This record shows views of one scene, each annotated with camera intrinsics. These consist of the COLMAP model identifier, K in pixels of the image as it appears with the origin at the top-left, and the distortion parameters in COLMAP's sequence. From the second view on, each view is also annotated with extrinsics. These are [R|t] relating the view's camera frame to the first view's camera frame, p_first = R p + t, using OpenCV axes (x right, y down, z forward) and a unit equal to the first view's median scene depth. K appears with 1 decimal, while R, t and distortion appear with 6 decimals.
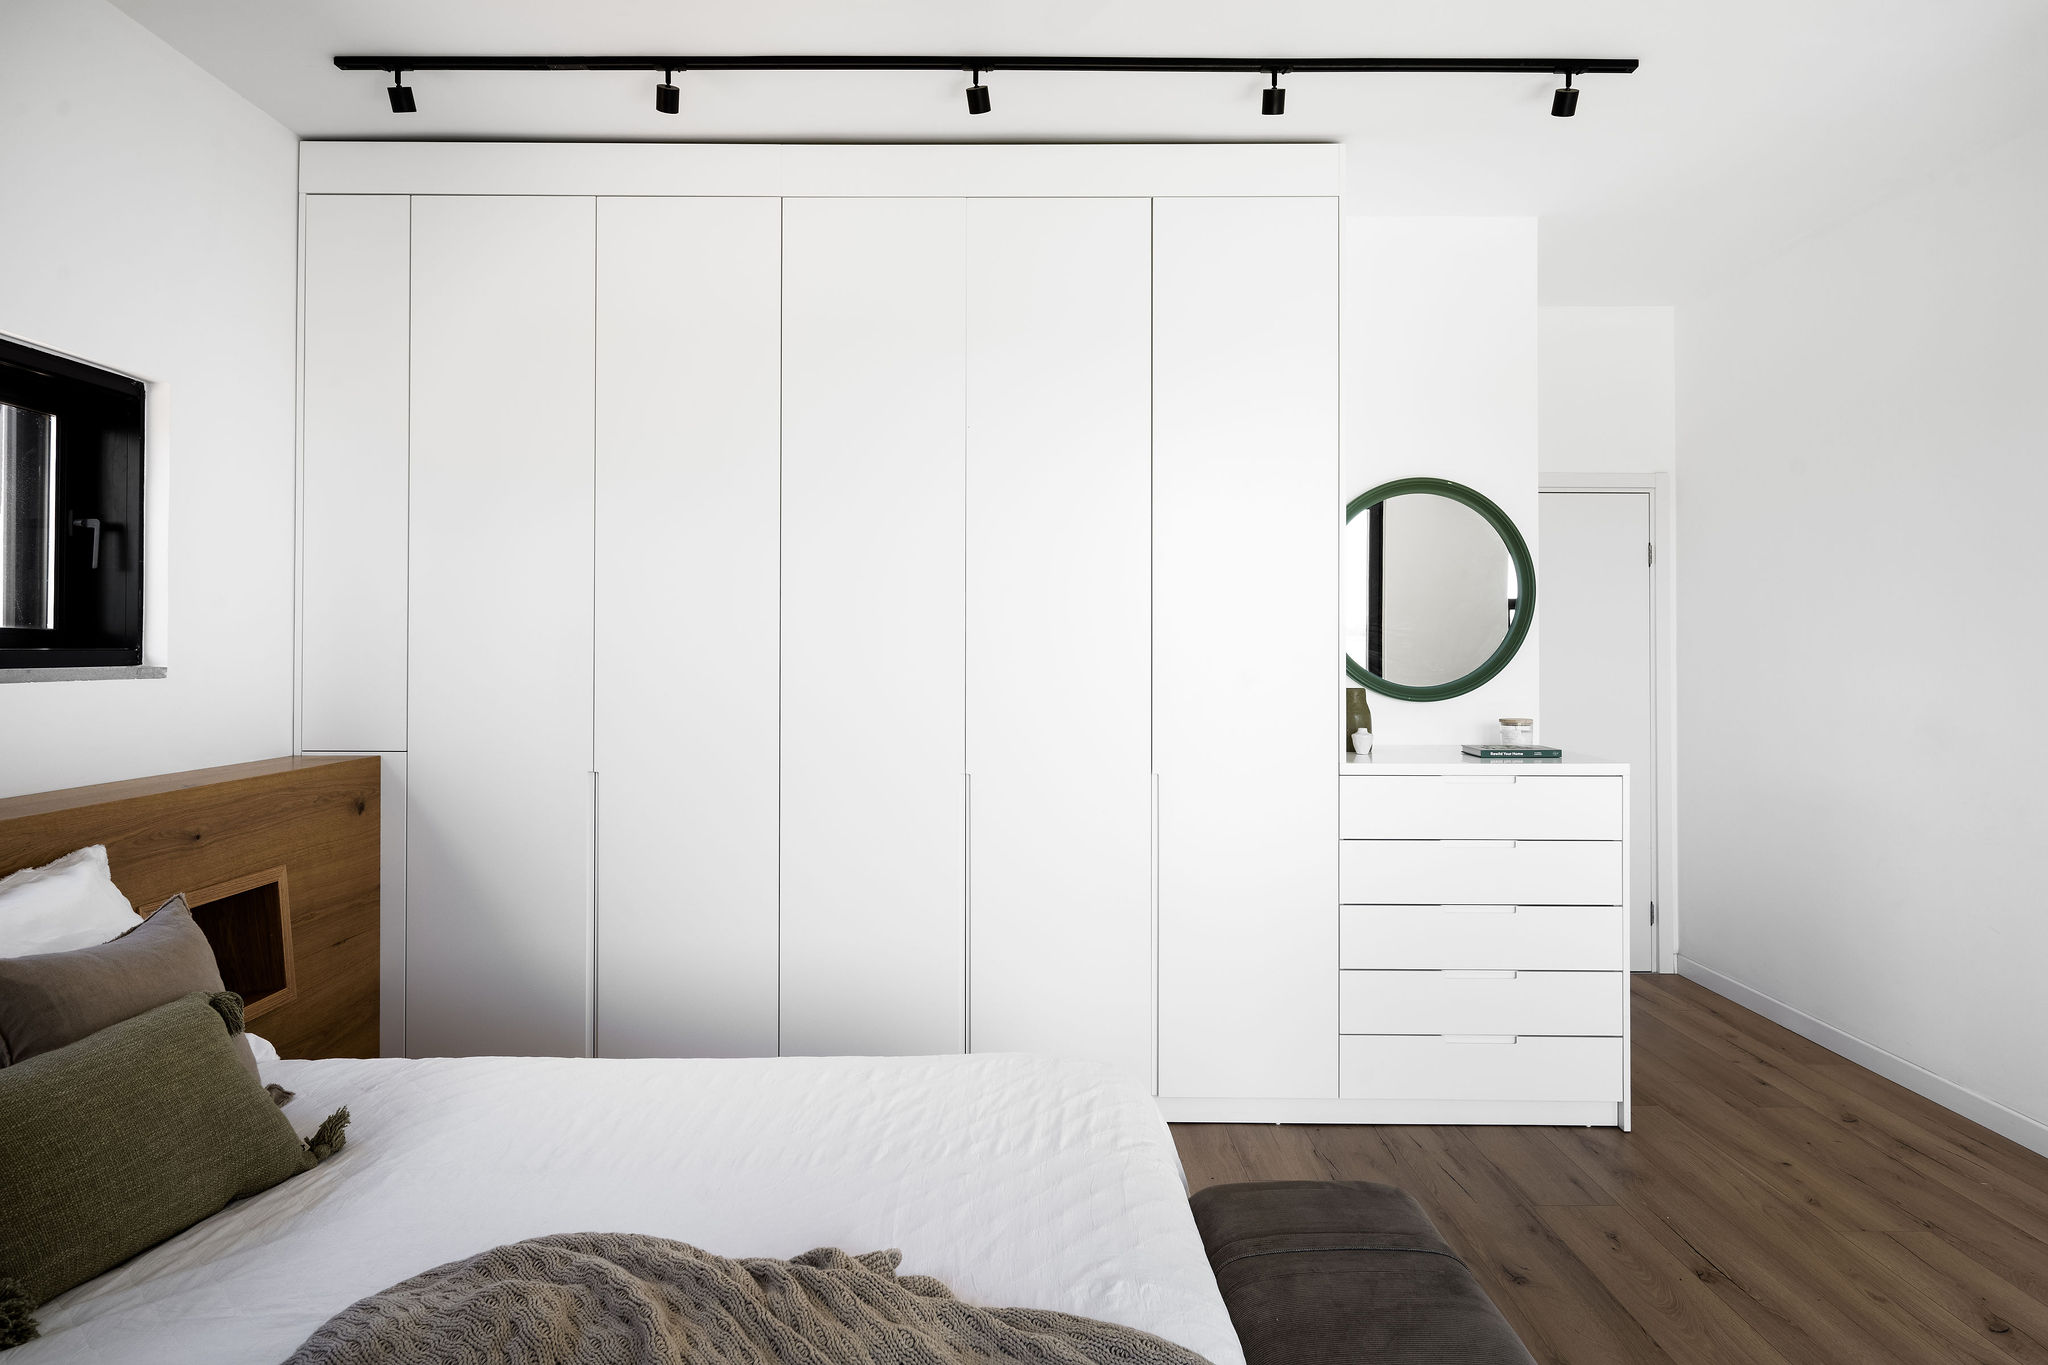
lens RADIAL K [[1176.4, 0, 1021.8], [0, 1176.4, 640.8], [0, 0, 1]] dist [0.003251, 0.000752]
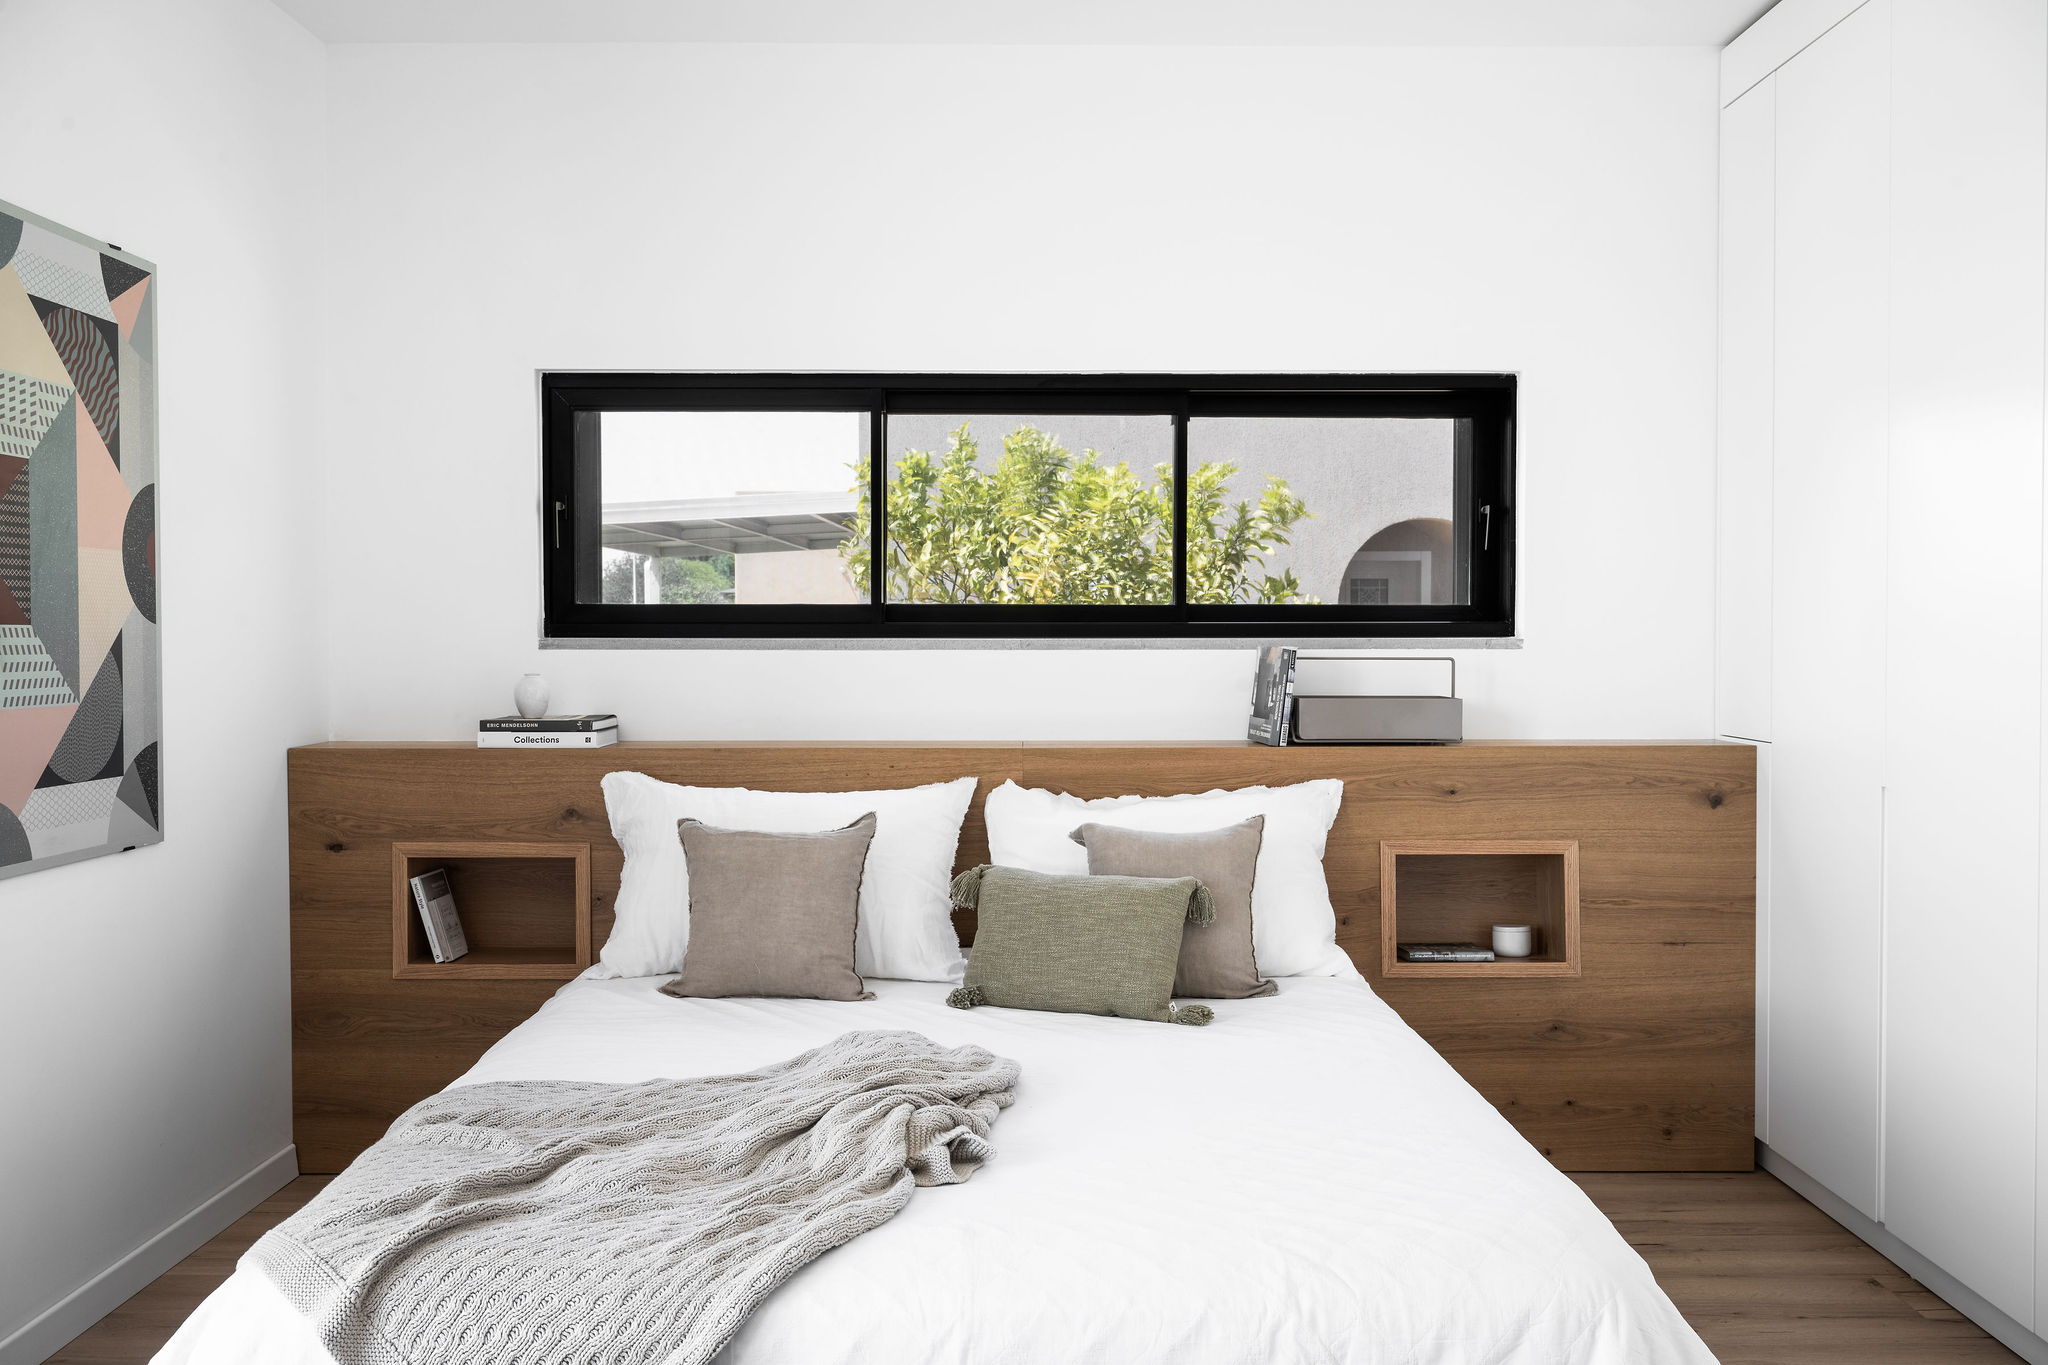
lens RADIAL K [[1700.8, 0, 1022.0], [0, 1700.8, 675.6], [0, 0, 1]] dist [-0.019462, 0.003571]
pose [[-0.002522, 0.023616, -0.999718, 0.743264], [0.006572, 0.999700, 0.023599, 0.015186], [0.999975, -0.006510, -0.002677, 0.509529]]
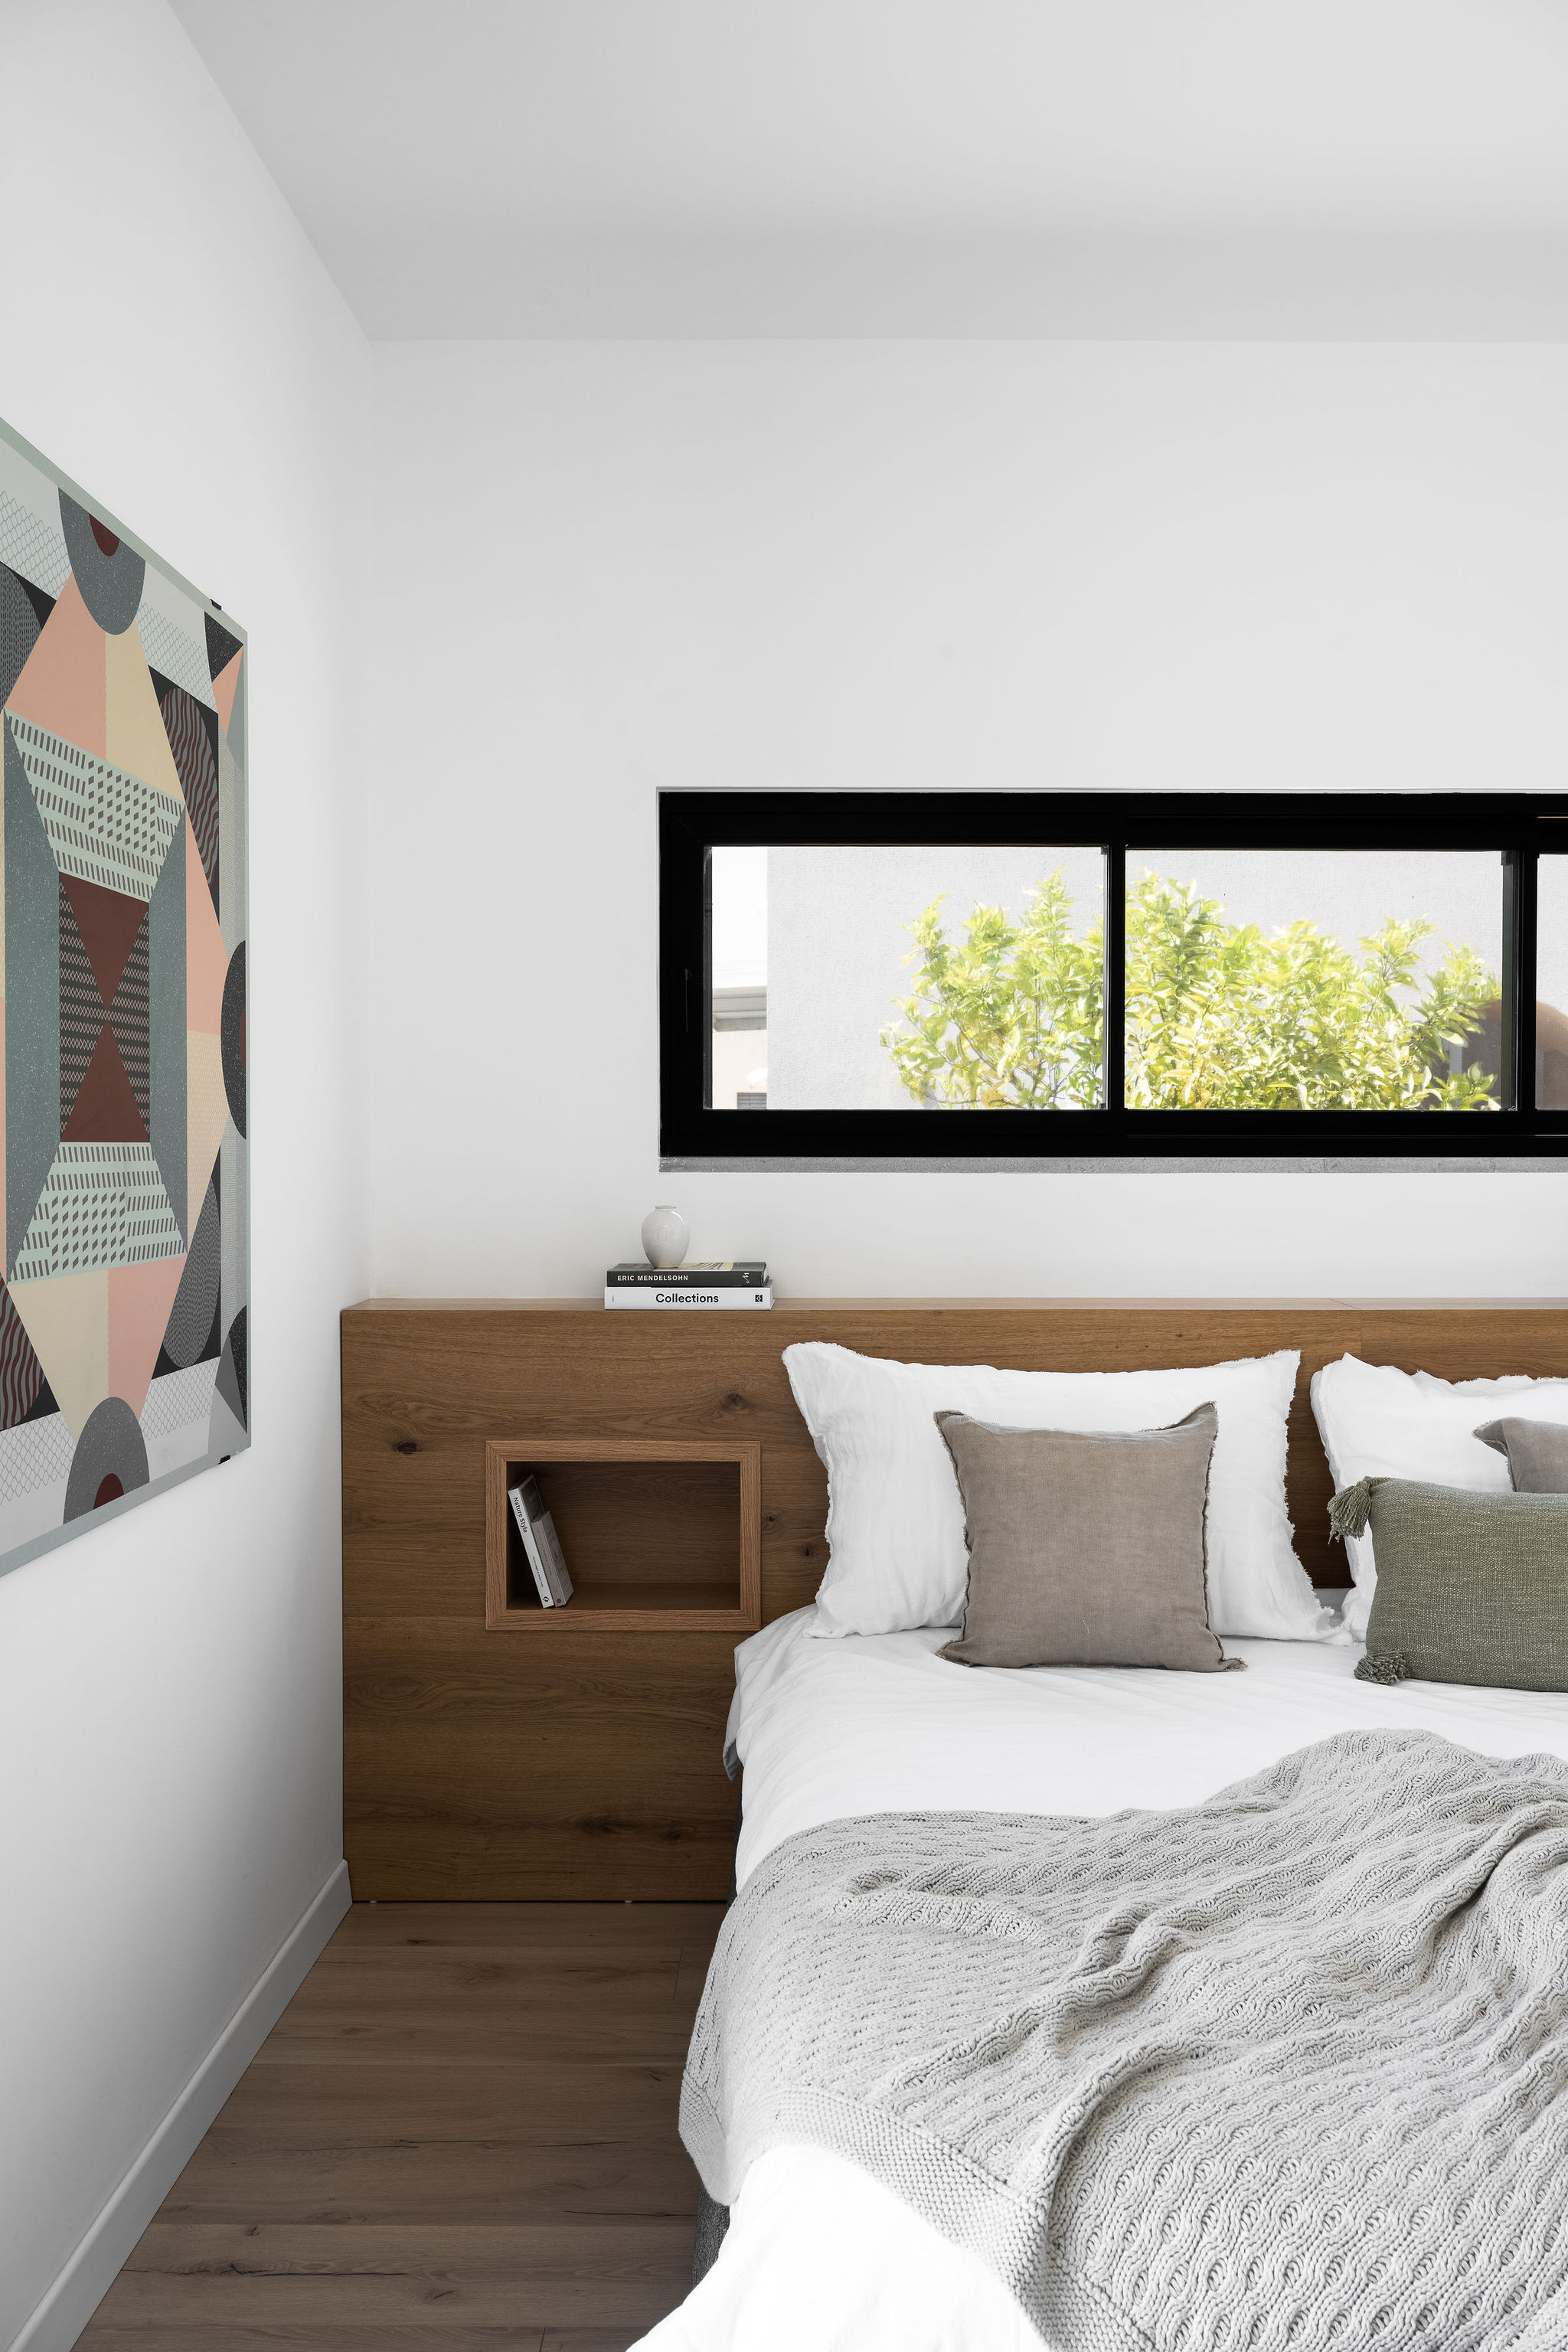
lens RADIAL K [[2113.8, 0, 786.6], [0, 2113.8, 1170.9], [0, 0, 1]] dist [-0.006098, -0.012510]
pose [[-0.015233, 0.012114, -0.999811, 0.605809], [0.007421, 0.999900, 0.012002, 0.008195], [0.999856, -0.007236, -0.015322, 0.193202]]
